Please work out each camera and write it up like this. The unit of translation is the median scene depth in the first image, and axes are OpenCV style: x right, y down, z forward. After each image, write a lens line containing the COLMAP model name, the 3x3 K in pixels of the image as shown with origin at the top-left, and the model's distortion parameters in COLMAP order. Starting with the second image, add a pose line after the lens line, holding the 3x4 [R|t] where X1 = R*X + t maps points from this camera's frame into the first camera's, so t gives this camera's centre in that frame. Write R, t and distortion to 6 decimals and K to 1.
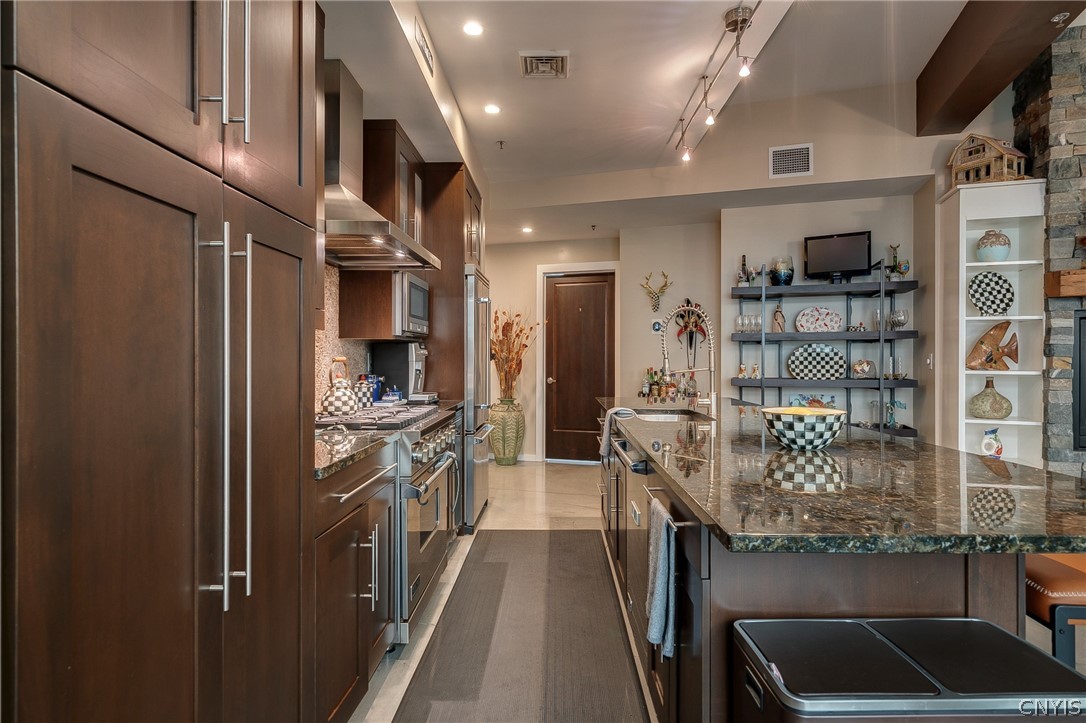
lens RADIAL K [[576.2, 0, 554.1], [0, 576.2, 354.7], [0, 0, 1]] dist [0.008642, 0.000670]
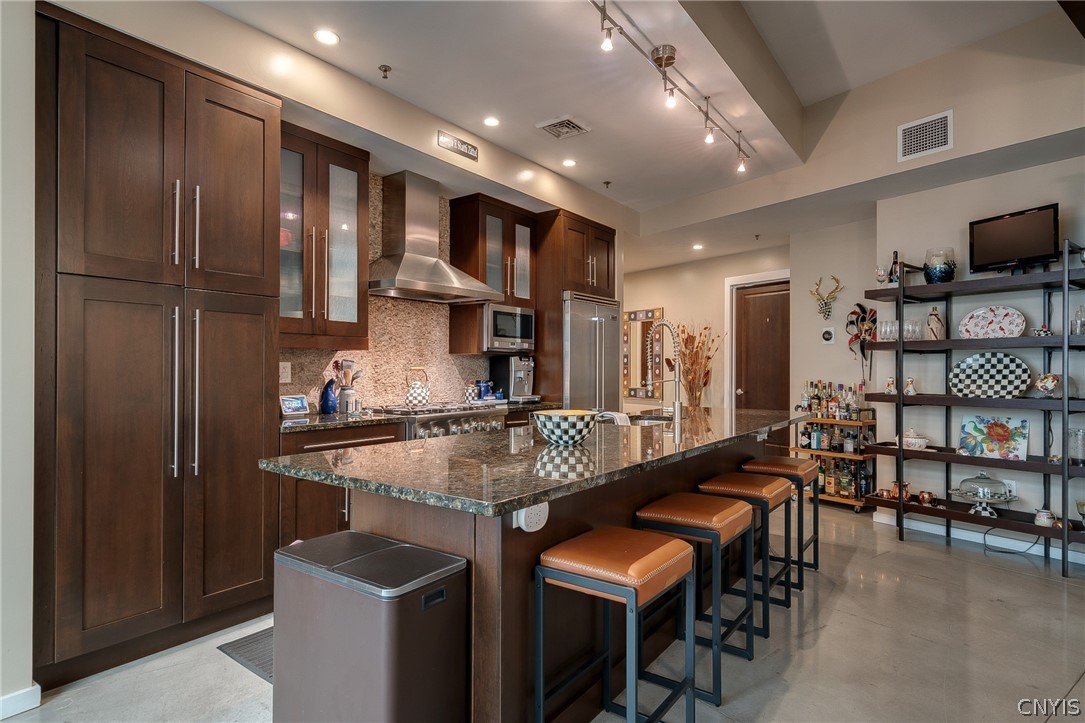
lens RADIAL K [[575.6, 0, 551.3], [0, 575.6, 361.6], [0, 0, 1]] dist [0.008642, 0.000670]
pose [[0.813534, -0.003454, -0.581508, 0.428684], [-0.002352, 0.999955, -0.009229, 0.002075], [0.581513, 0.008876, 0.813489, -0.001335]]
